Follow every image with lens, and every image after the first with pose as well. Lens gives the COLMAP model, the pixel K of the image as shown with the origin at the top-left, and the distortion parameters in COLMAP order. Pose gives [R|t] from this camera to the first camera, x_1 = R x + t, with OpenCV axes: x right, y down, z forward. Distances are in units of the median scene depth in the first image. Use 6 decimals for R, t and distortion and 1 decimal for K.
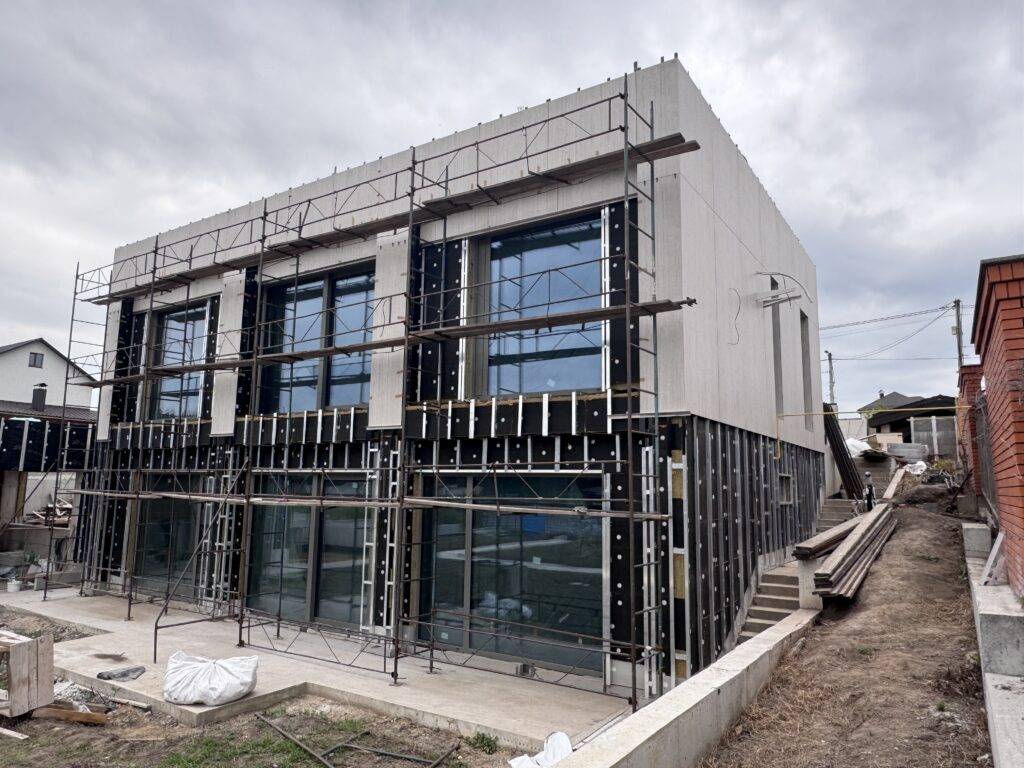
lens RADIAL K [[664.4, 0, 505.4], [0, 664.4, 388.8], [0, 0, 1]] dist [-0.004902, -0.000951]
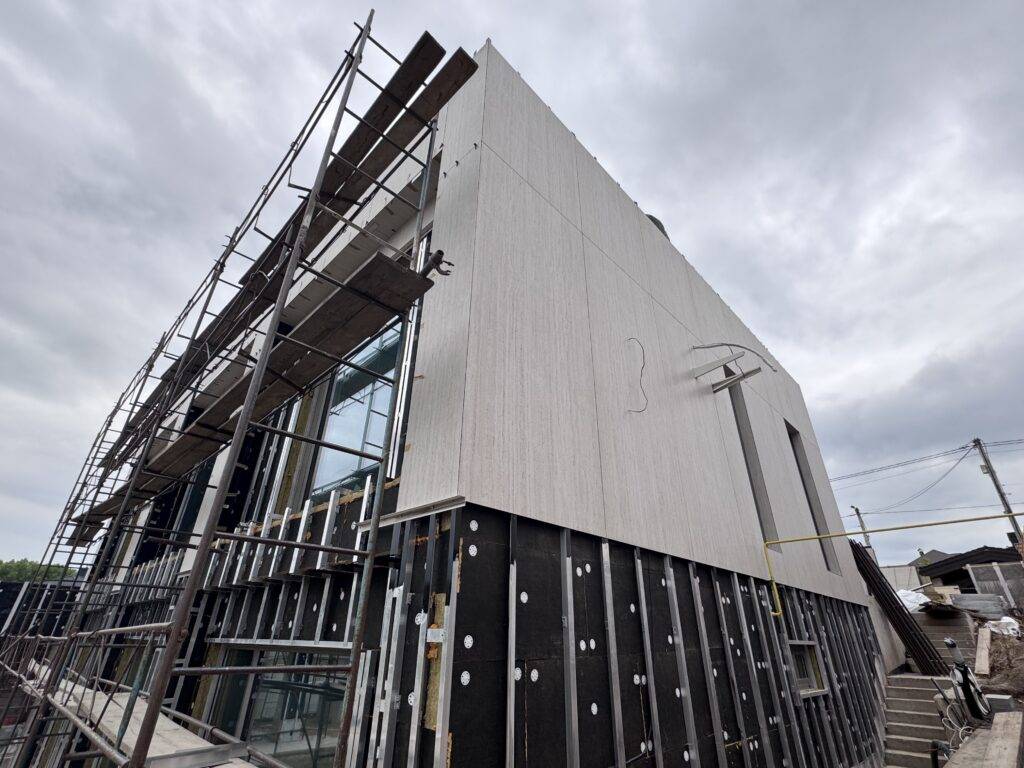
lens RADIAL K [[466.2, 0, 512.4], [0, 466.2, 388.8], [0, 0, 1]] dist [-0.002363, -0.000406]
pose [[0.984384, -0.085542, -0.153853, 0.264684], [0.026817, 0.936663, -0.349204, 0.055424], [0.173980, 0.339625, 0.924330, 0.506274]]
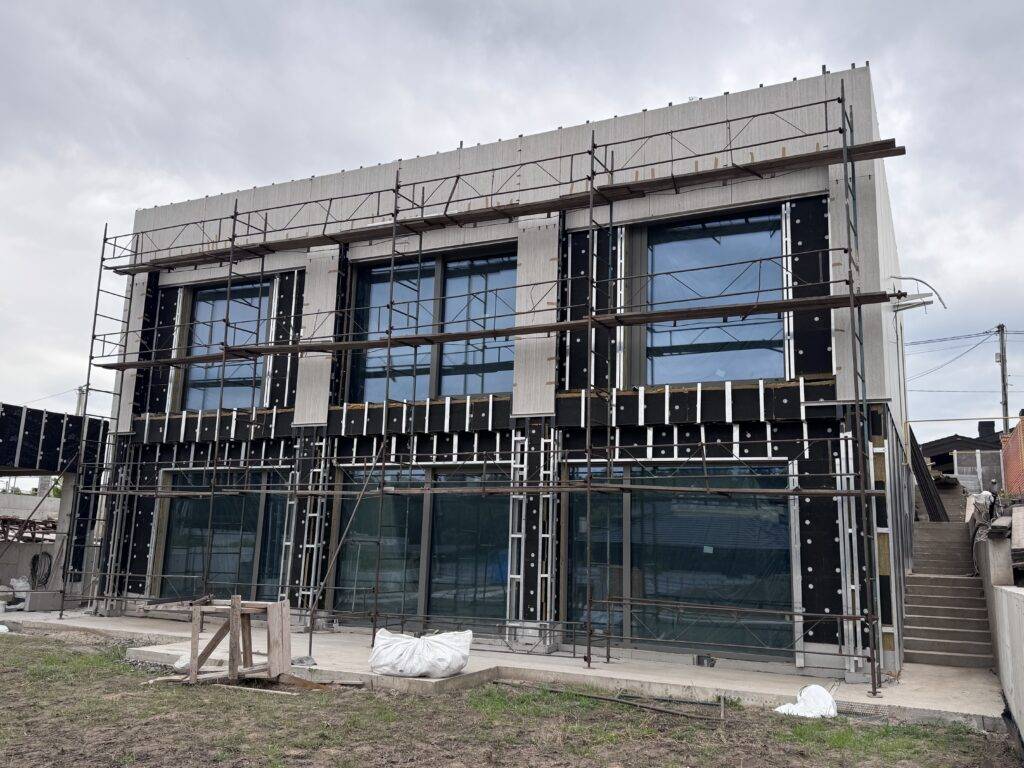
lens RADIAL K [[823.7, 0, 505.5], [0, 823.7, 384.9], [0, 0, 1]] dist [0.077841, -0.069560]
pose [[0.991685, 0.039836, 0.122364, -0.360335], [-0.034364, 0.998326, -0.046511, 0.069265], [-0.124012, 0.041920, 0.991395, -0.177246]]
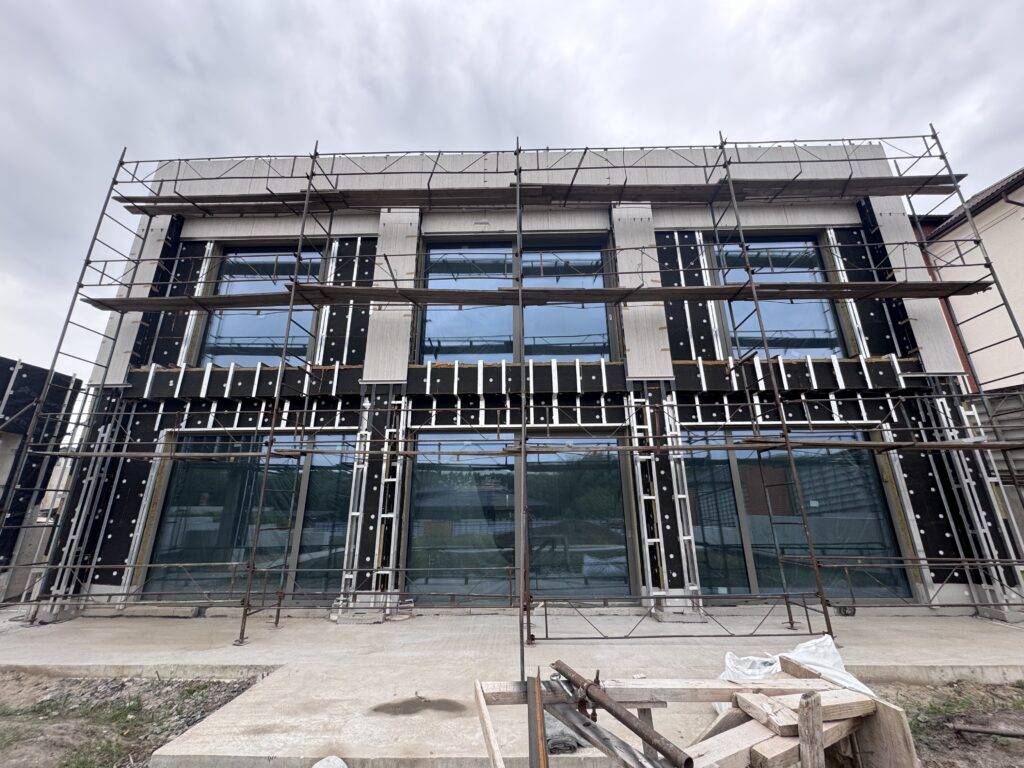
lens RADIAL K [[410.6, 0, 521.2], [0, 410.6, 382.1], [0, 0, 1]] dist [-0.000584, 0.001681]
pose [[0.854166, 0.135603, 0.502008, -0.642336], [-0.058294, 0.984285, -0.166690, 0.173410], [-0.516722, 0.113117, 0.848647, 0.560966]]
